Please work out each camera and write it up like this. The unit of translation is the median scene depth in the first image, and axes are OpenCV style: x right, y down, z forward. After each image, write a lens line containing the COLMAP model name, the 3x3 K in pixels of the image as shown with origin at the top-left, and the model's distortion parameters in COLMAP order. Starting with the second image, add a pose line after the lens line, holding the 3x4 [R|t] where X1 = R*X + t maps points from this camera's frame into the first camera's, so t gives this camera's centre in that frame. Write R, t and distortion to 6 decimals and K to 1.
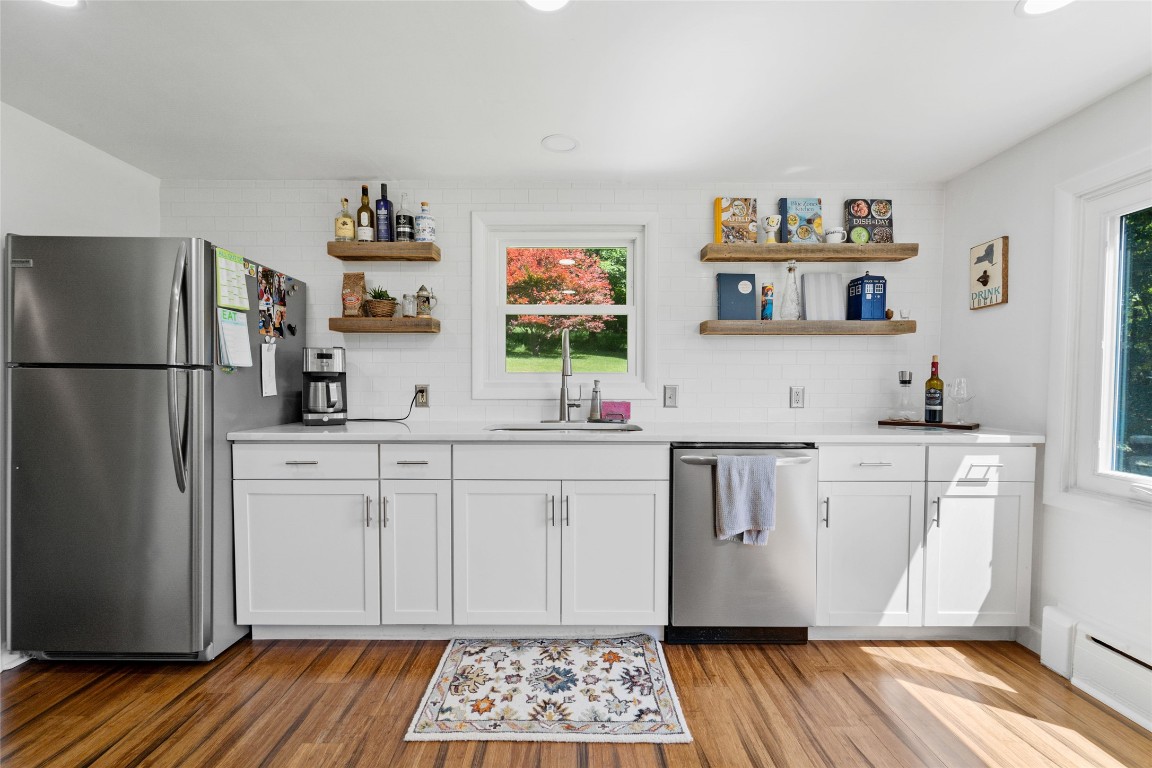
lens RADIAL K [[478.4, 0, 545.4], [0, 478.4, 395.8], [0, 0, 1]] dist [-0.002152, -0.000237]
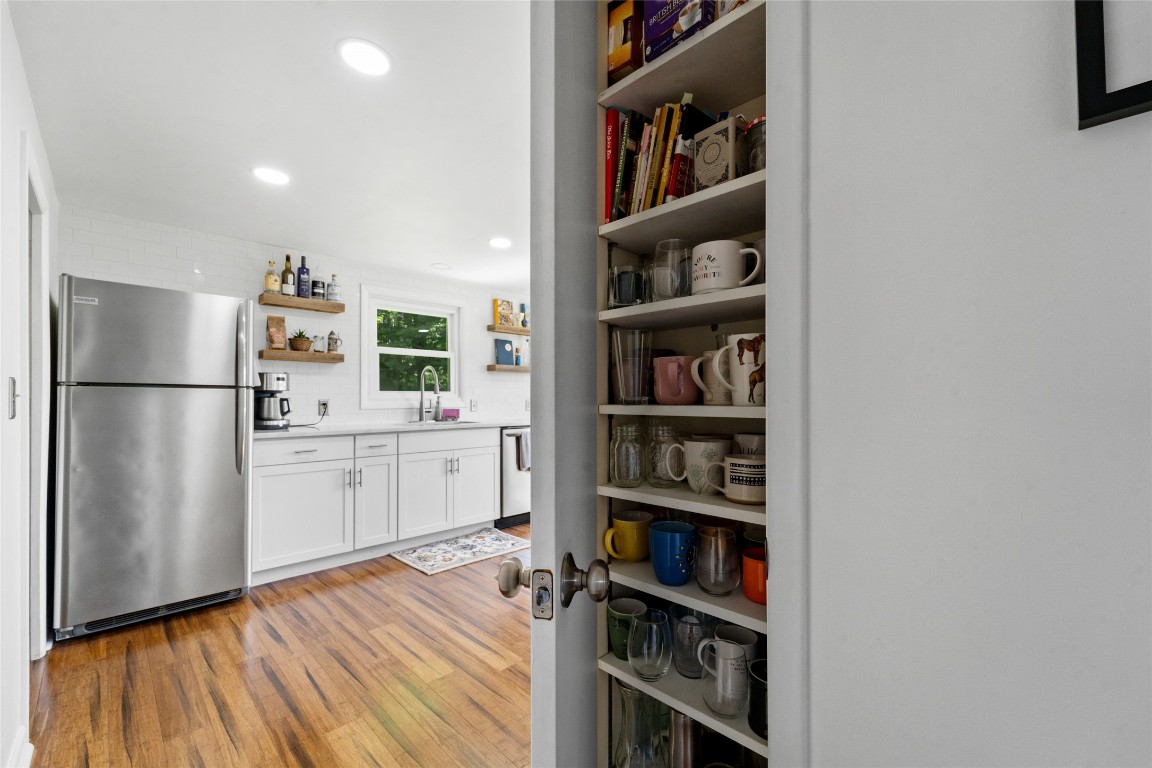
lens RADIAL K [[478.4, 0, 545.4], [0, 478.4, 395.8], [0, 0, 1]] dist [-0.002152, -0.000237]
pose [[0.734930, -0.000002, 0.678143, -0.833046], [0.021561, 0.999494, -0.023364, 0.014322], [-0.677800, 0.031793, 0.734558, -0.537464]]
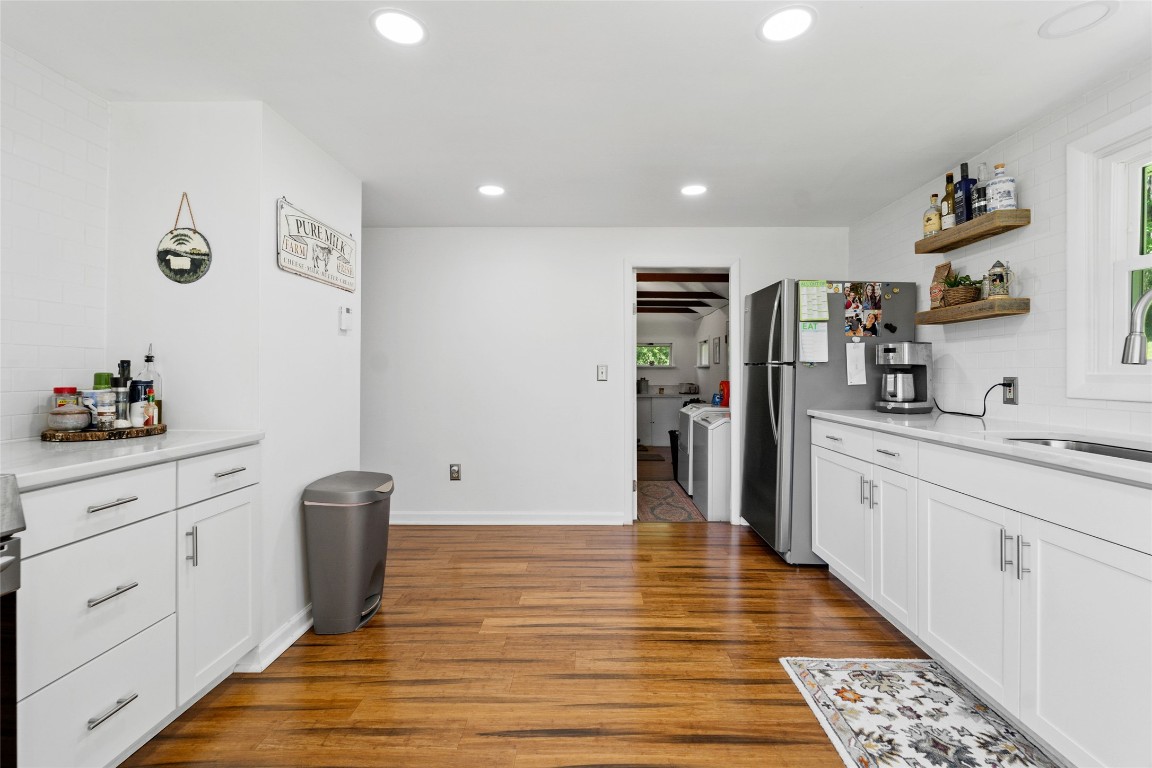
lens RADIAL K [[480.8, 0, 638.8], [0, 480.8, 373.7], [0, 0, 1]] dist [-0.000607, -0.000104]
pose [[0.096281, 0.001369, -0.995353, 0.587863], [-0.030071, 0.999547, -0.001534, -0.009666], [0.994900, 0.030079, 0.096279, 0.312084]]
